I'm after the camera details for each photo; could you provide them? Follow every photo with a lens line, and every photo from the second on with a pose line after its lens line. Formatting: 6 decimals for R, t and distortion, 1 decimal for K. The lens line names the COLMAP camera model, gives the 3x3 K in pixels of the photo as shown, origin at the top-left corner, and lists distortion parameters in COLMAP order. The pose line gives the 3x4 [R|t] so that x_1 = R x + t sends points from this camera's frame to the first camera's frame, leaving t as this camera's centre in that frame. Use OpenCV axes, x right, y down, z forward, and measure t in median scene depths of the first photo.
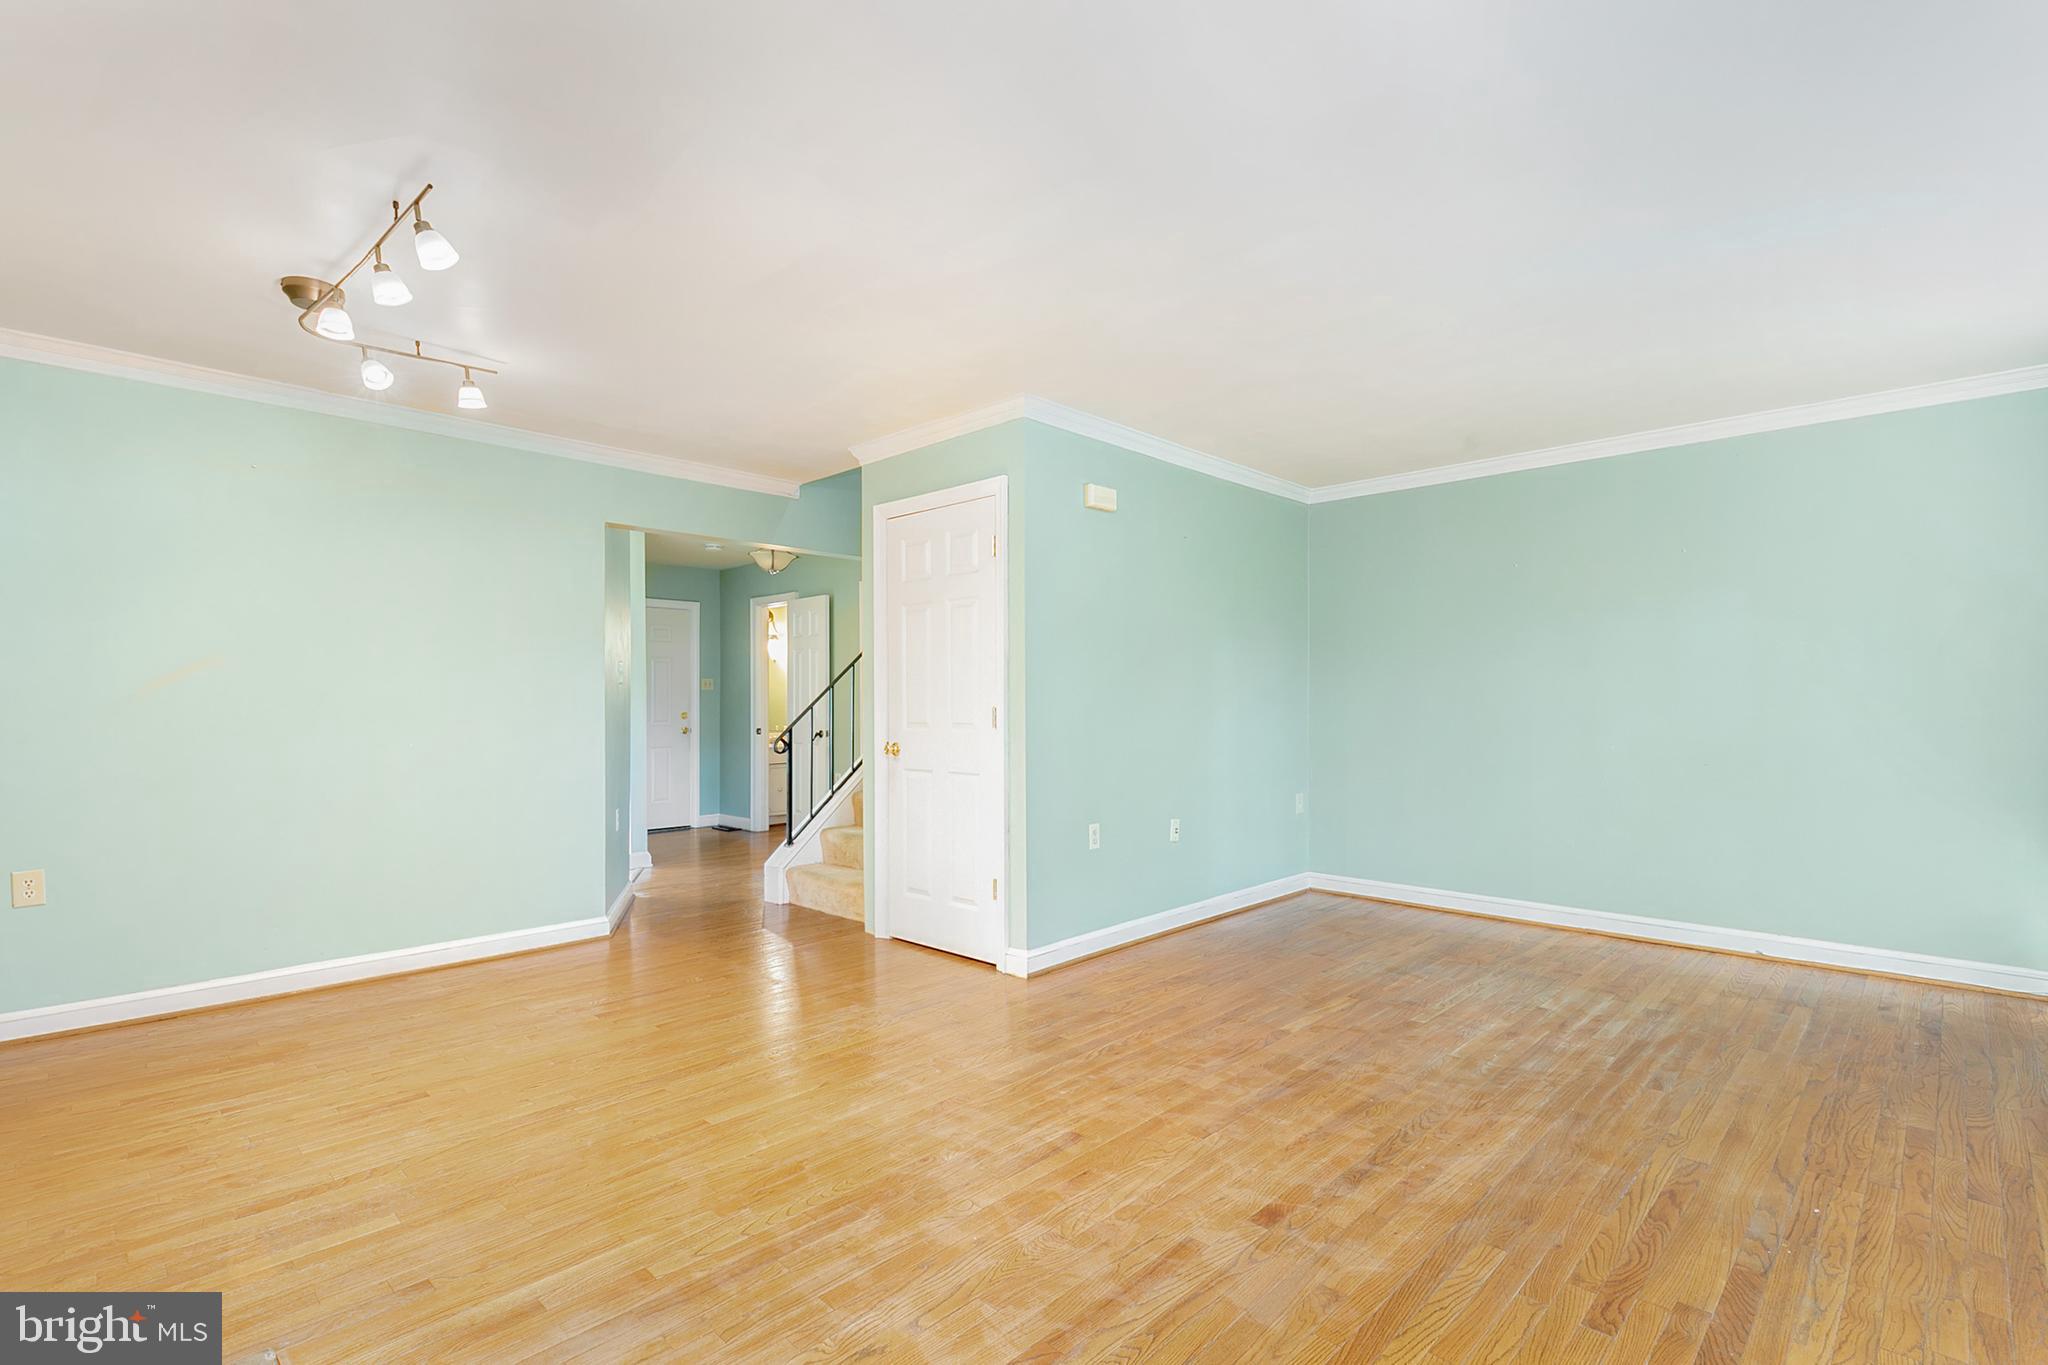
lens RADIAL K [[950.3, 0, 1024.0], [0, 950.3, 682.5], [0, 0, 1]] dist [0.020428, -0.000265]
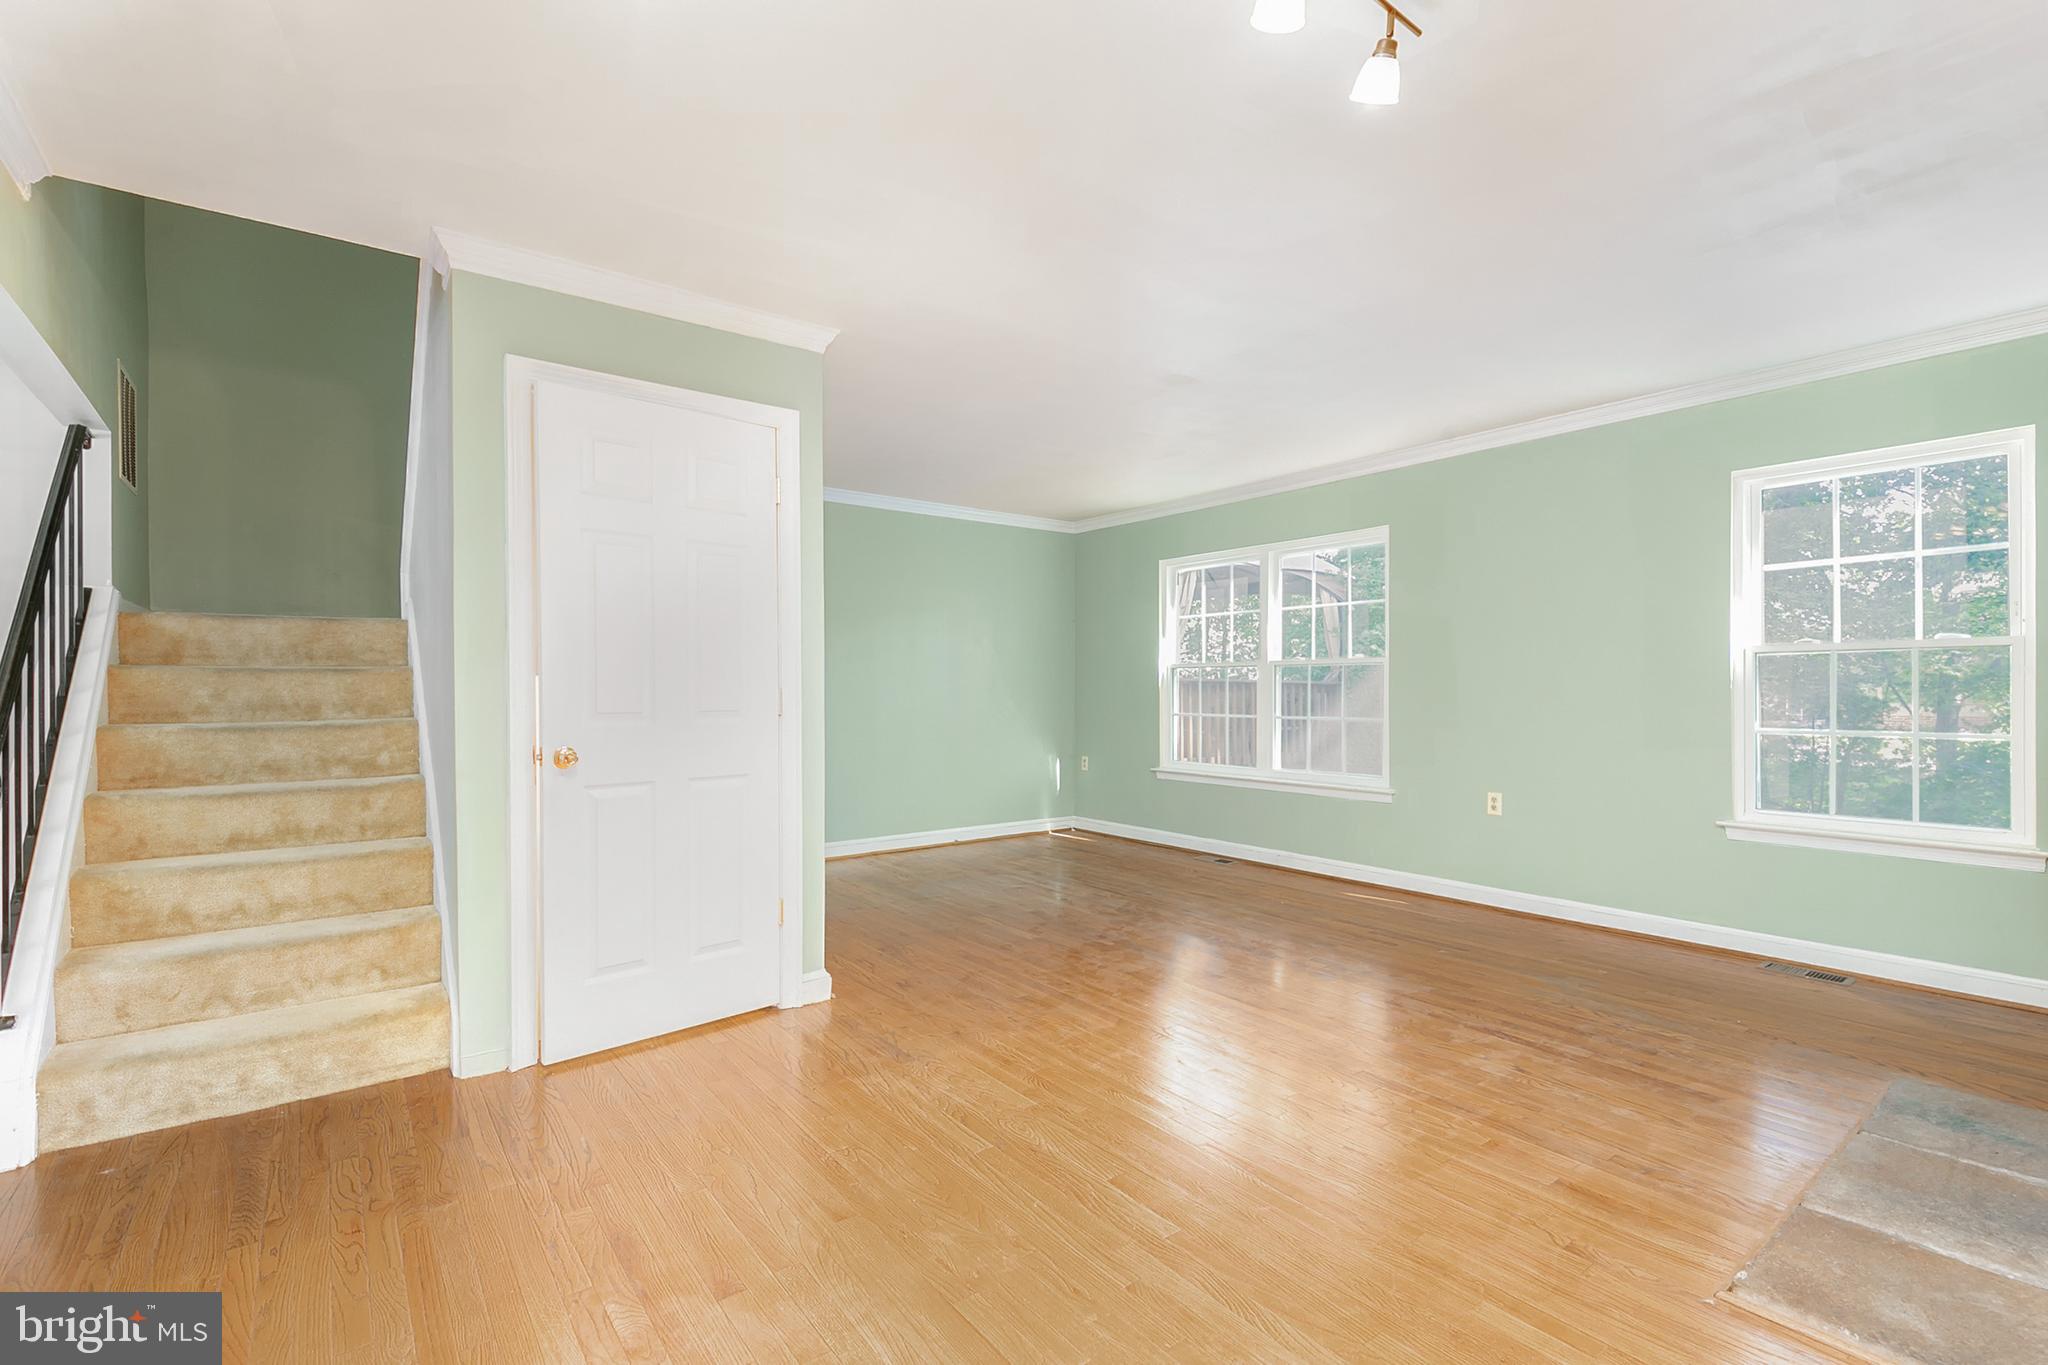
lens RADIAL K [[950.3, 0, 1024.0], [0, 950.3, 682.5], [0, 0, 1]] dist [0.020428, -0.000265]
pose [[0.154222, 0.004493, 0.988026, -1.024039], [-0.009827, 0.999947, -0.003013, 0.027636], [-0.987987, -0.009245, 0.154258, 0.854766]]
